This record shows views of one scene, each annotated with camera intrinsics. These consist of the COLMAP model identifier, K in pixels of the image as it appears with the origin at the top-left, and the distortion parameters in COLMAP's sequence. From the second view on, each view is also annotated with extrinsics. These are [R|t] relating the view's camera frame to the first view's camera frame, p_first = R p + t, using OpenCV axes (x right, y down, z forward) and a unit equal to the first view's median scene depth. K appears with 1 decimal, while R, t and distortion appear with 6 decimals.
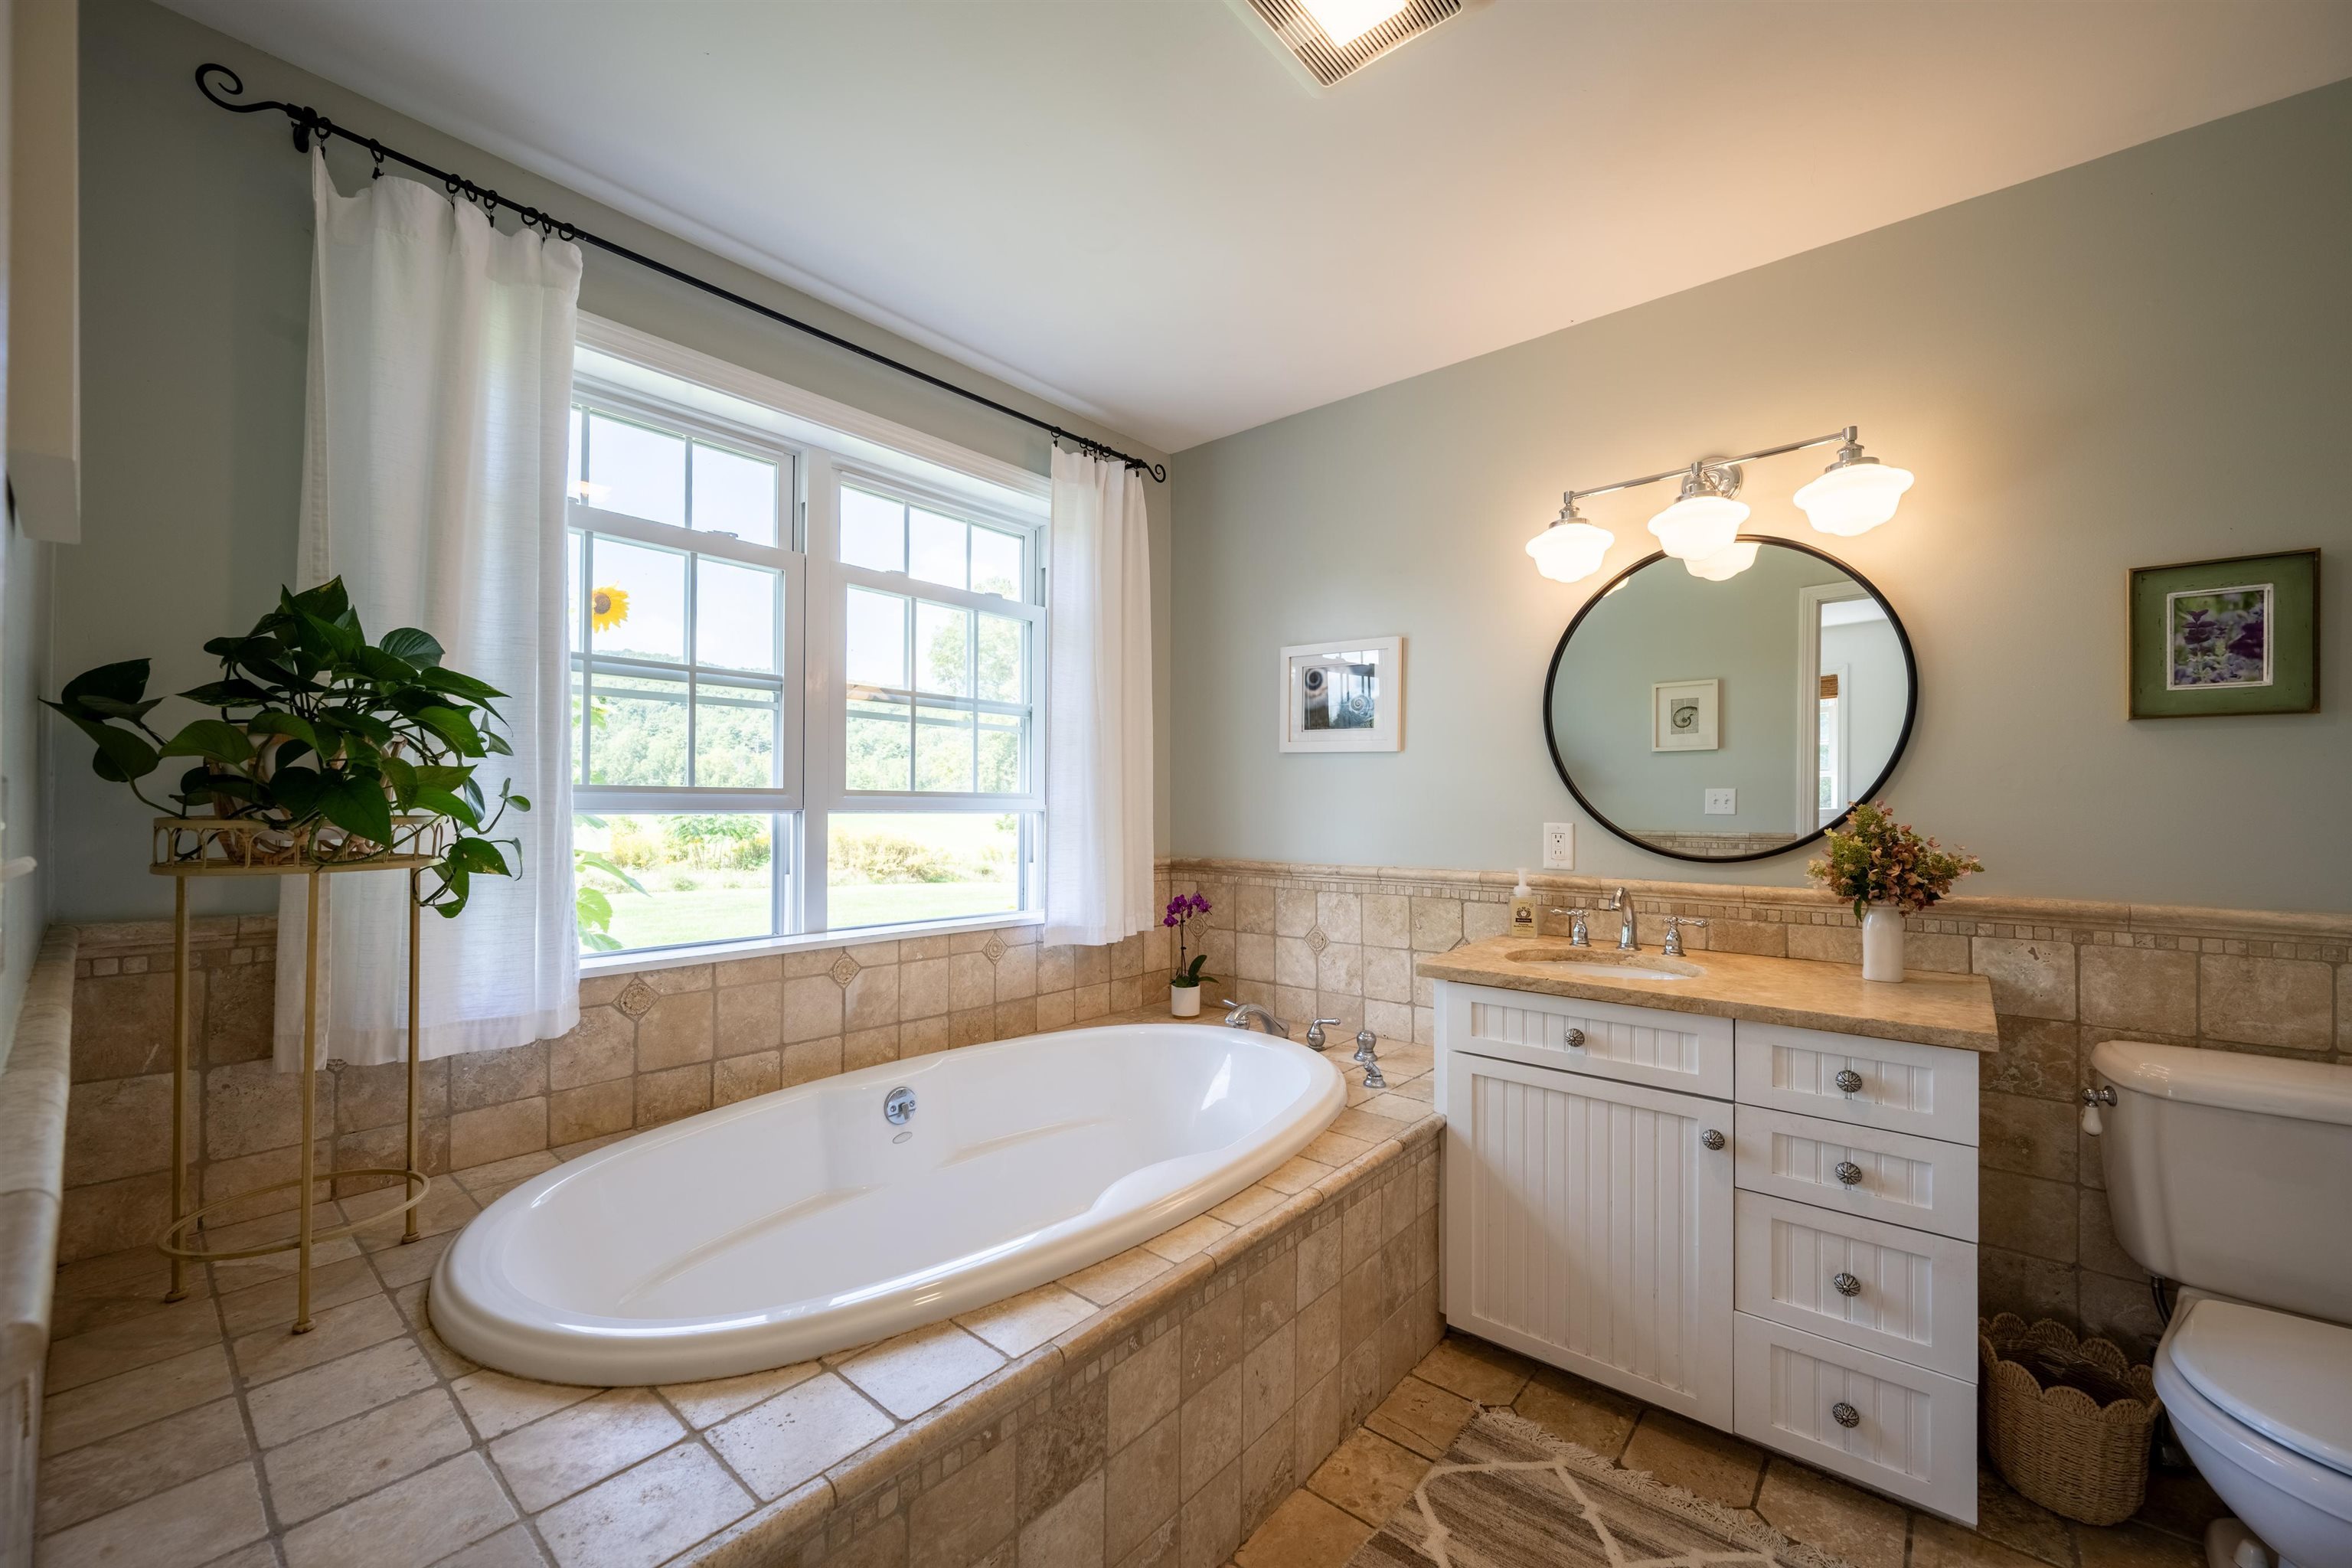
lens RADIAL K [[935.0, 0, 1176.0], [0, 935.0, 784.0], [0, 0, 1]] dist [-0.002477, -0.000246]
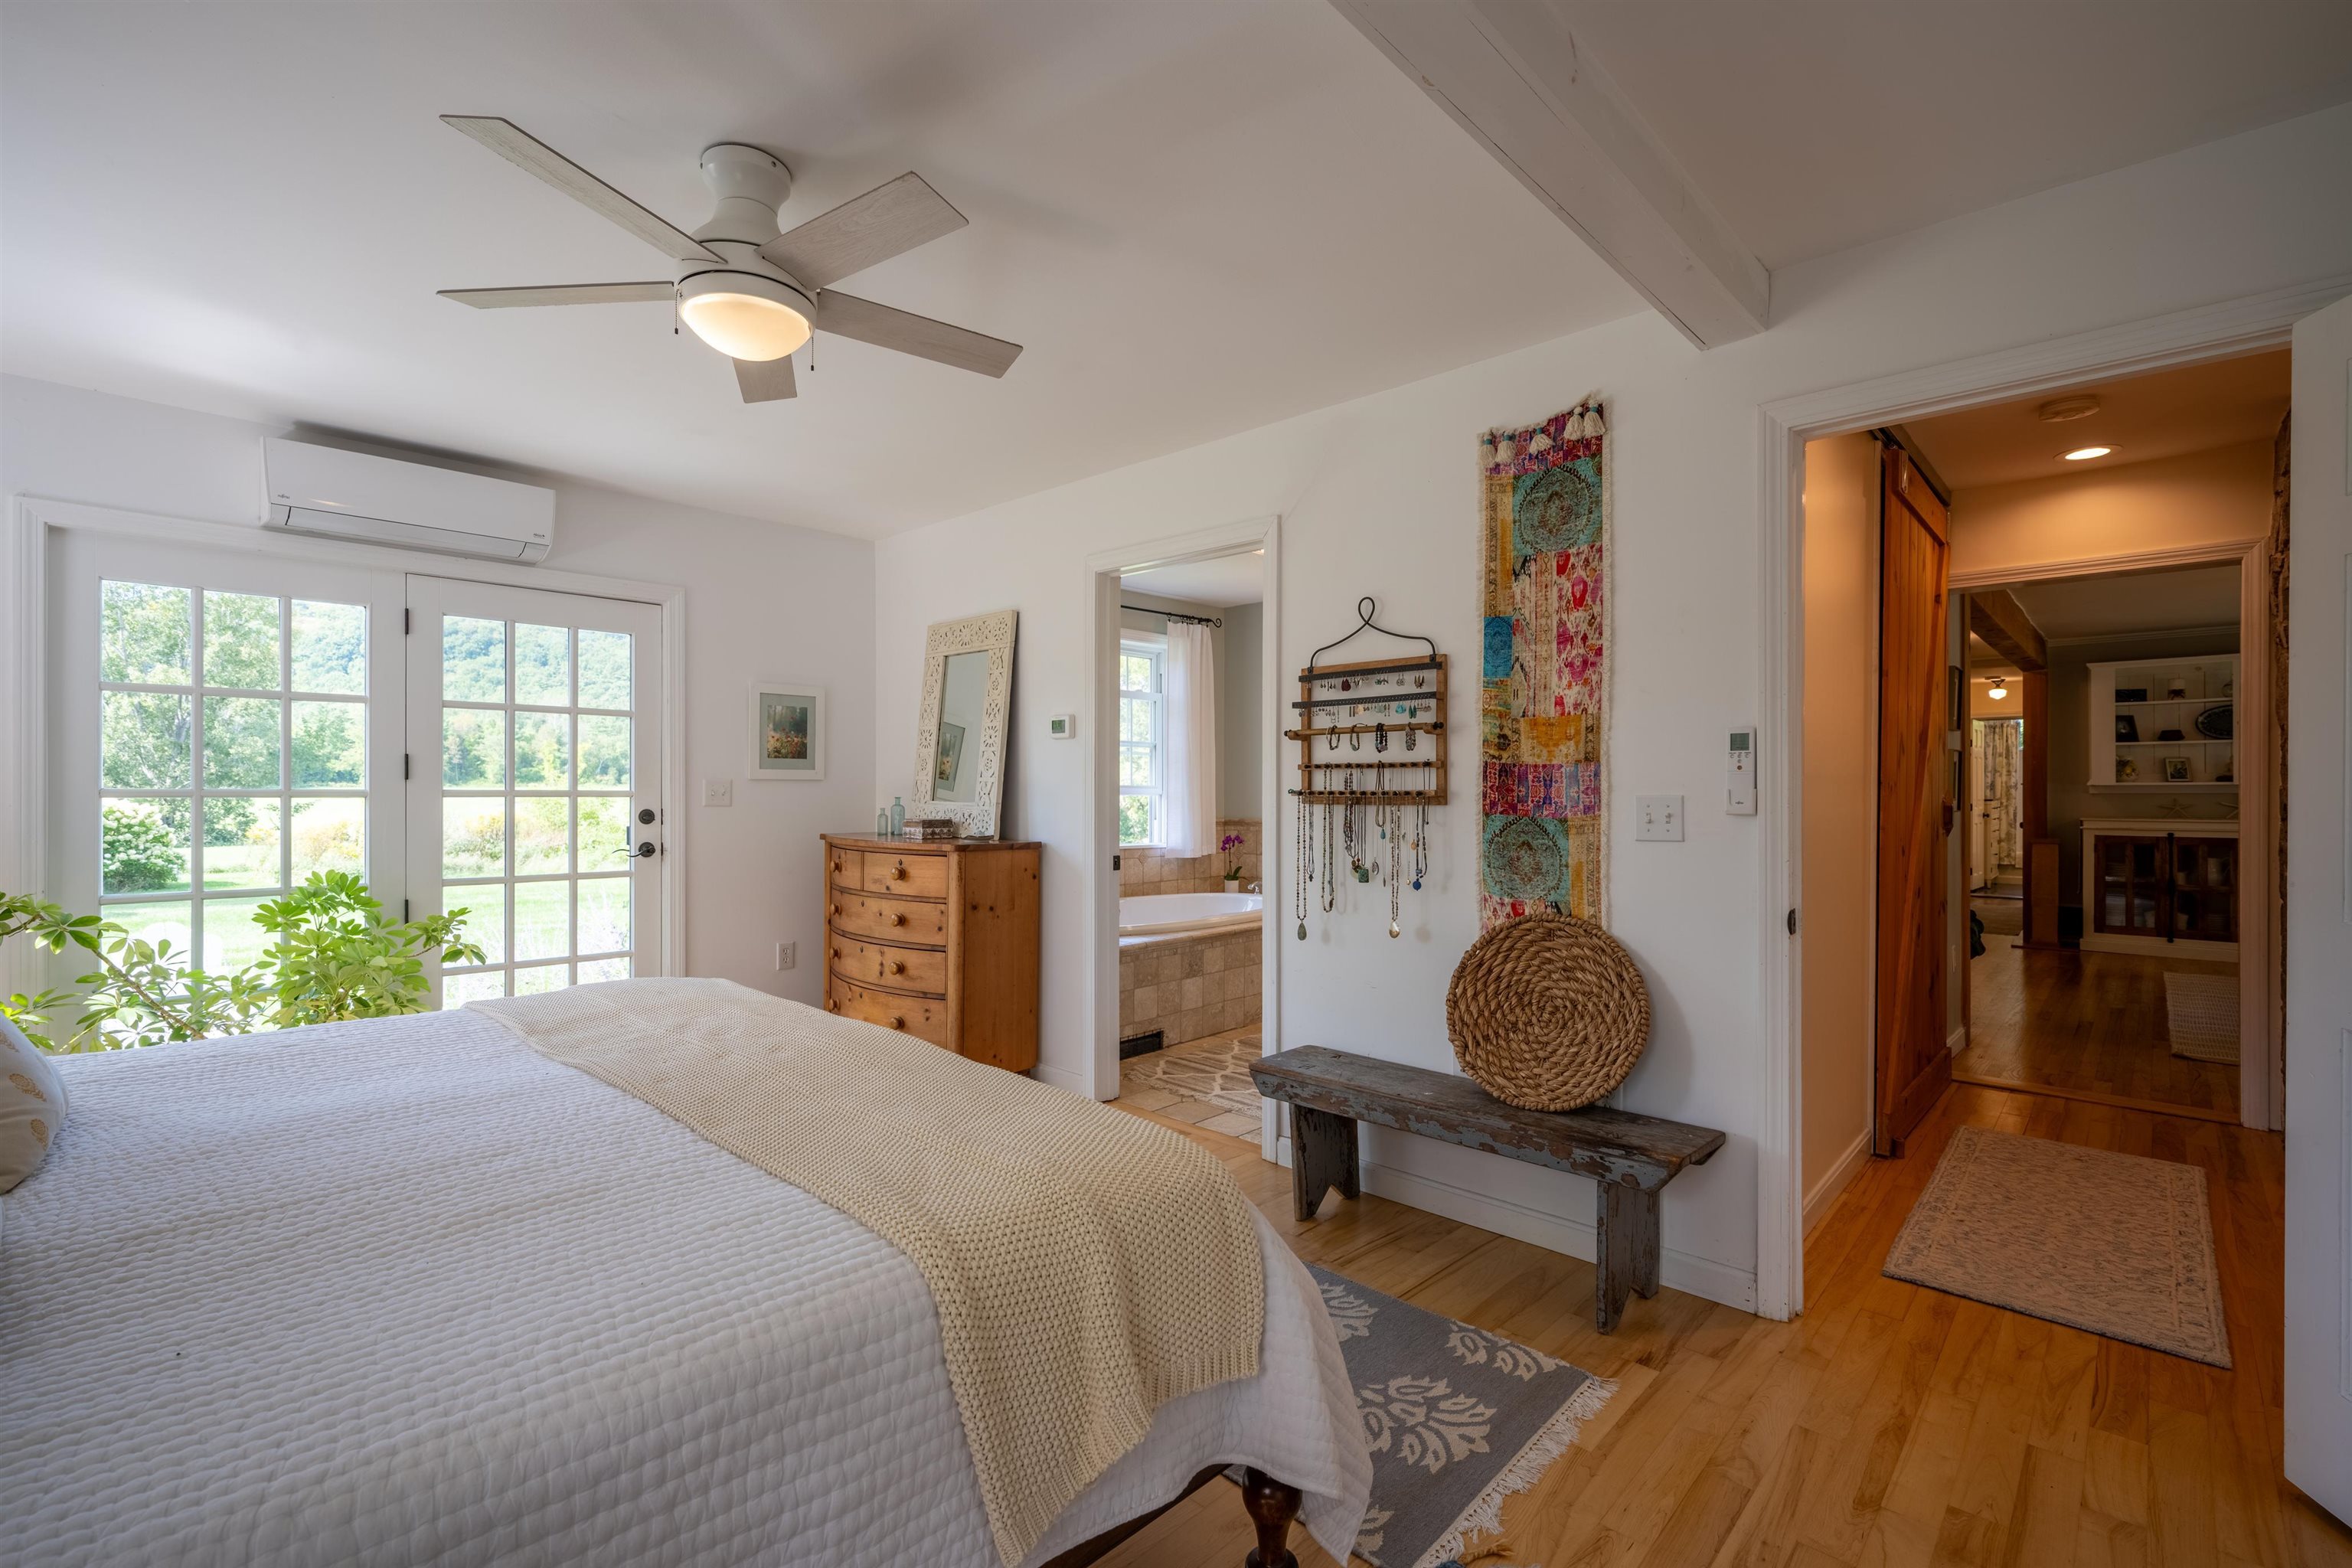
lens RADIAL K [[1036.3, 0, 1176.0], [0, 1036.3, 784.0], [0, 0, 1]] dist [0.000005, -0.000002]
pose [[0.998195, -0.000097, -0.060049, 0.025785], [0.000872, 0.999917, 0.012880, -0.024162], [0.060042, -0.012909, 0.998112, -1.291893]]
